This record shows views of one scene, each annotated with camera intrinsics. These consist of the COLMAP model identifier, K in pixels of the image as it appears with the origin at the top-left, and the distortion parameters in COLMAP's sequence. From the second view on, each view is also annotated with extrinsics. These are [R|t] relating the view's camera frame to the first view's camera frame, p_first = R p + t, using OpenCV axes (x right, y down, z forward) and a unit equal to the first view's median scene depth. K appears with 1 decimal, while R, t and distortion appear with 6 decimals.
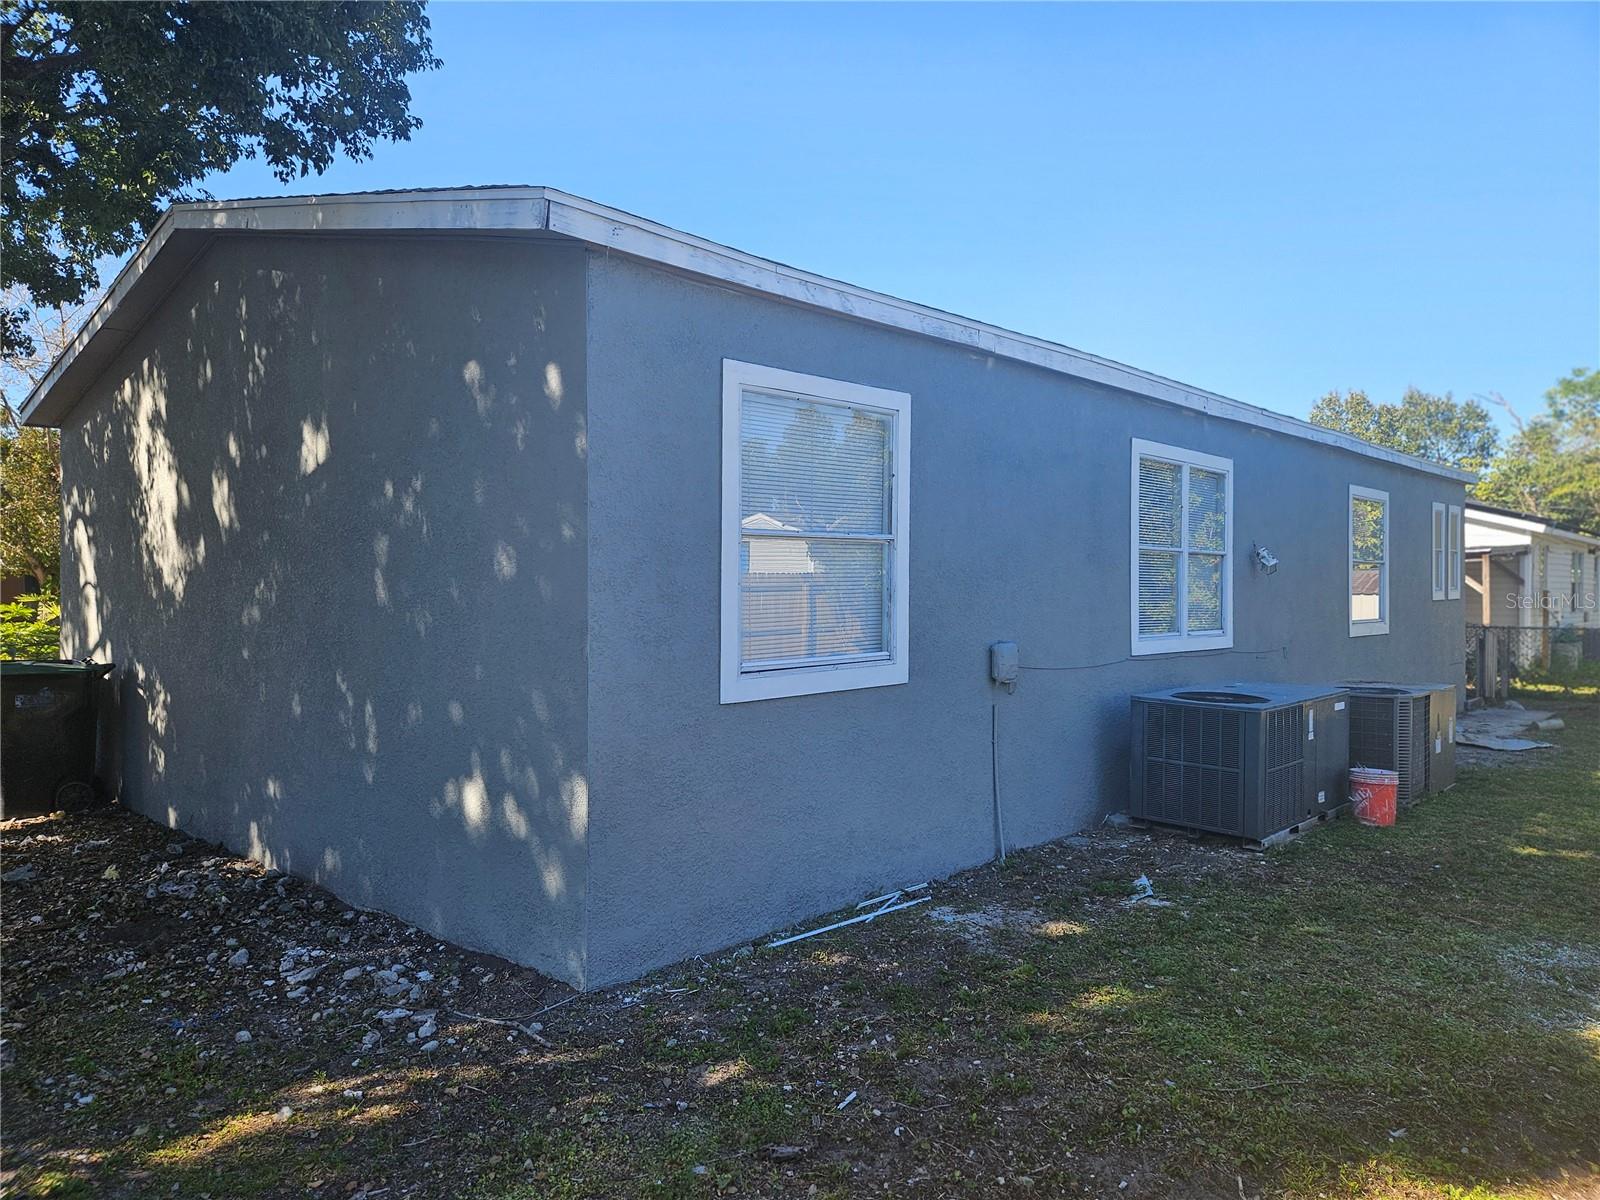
lens RADIAL K [[1077.0, 0, 805.0], [0, 1077.0, 588.4], [0, 0, 1]] dist [0.084117, -0.084357]
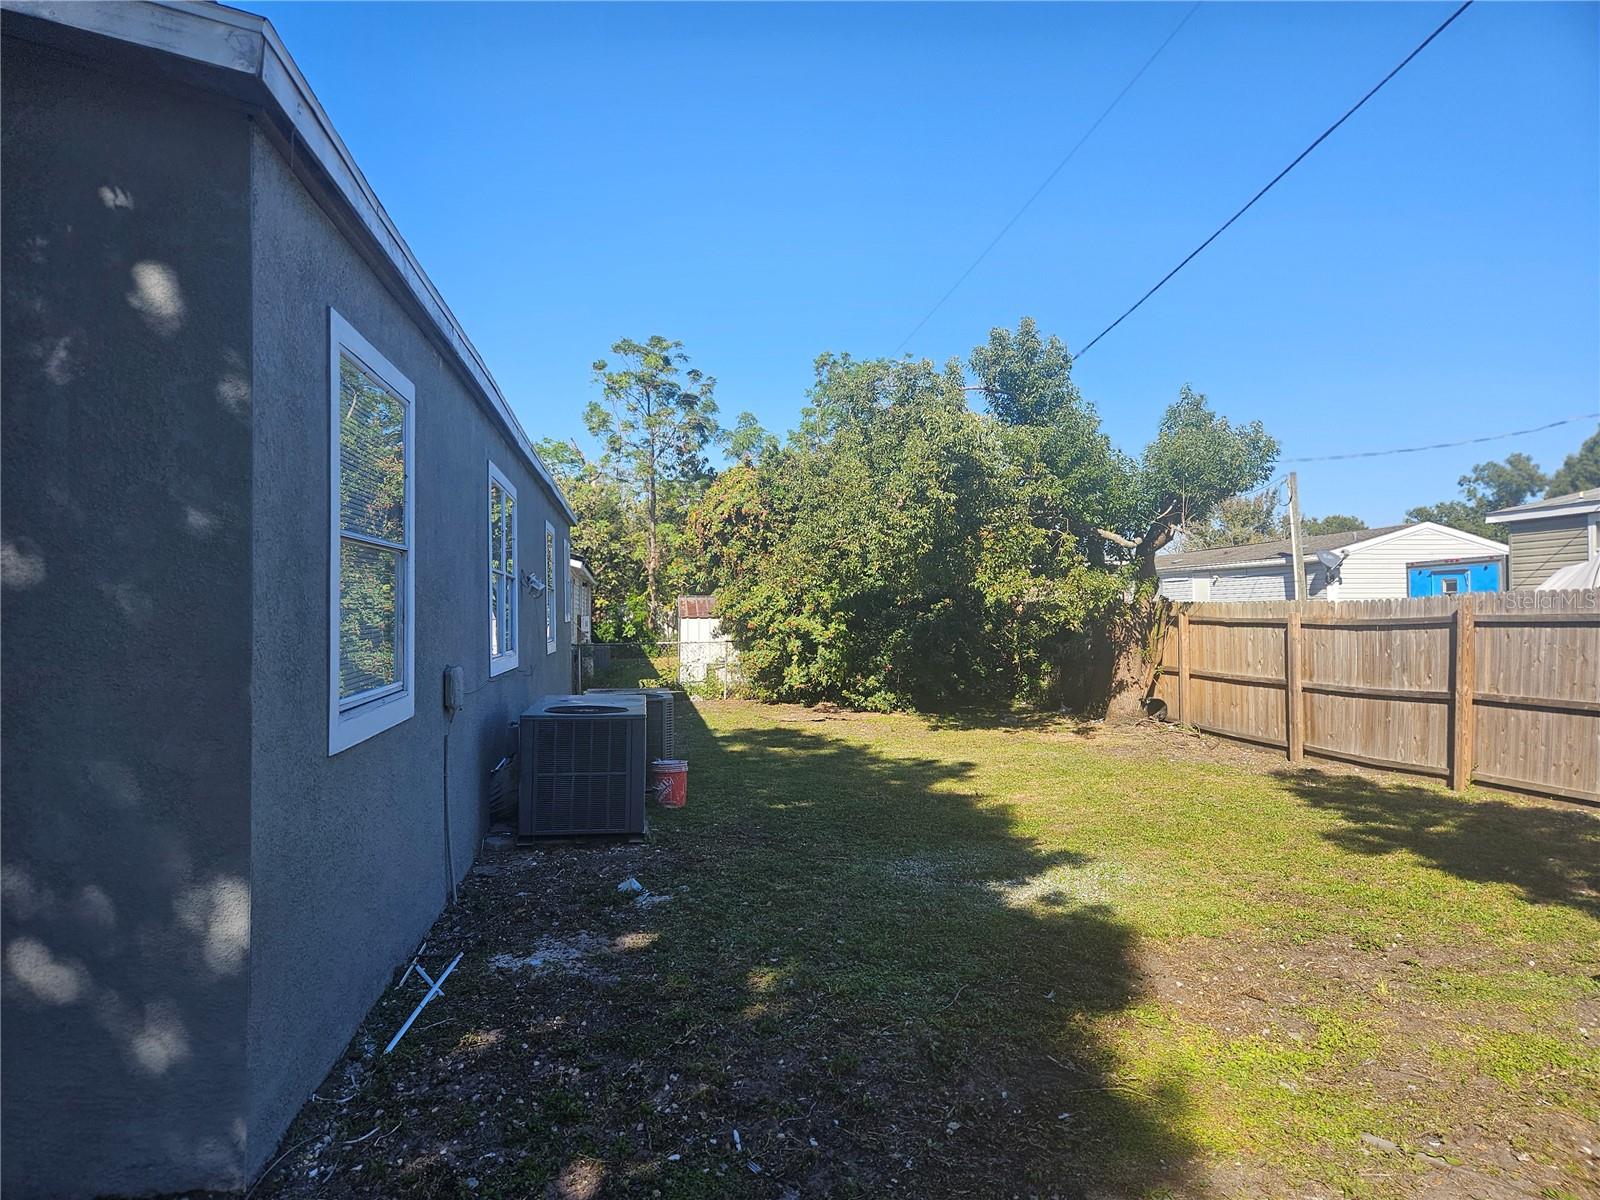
lens RADIAL K [[1055.6, 0, 800.0], [0, 1055.6, 600.0], [0, 0, 1]] dist [0.083357, -0.078283]
pose [[0.619824, 0.004980, 0.784725, -0.497537], [0.008557, 0.999878, -0.013104, 0.009850], [-0.784694, 0.014837, 0.619705, 0.283278]]
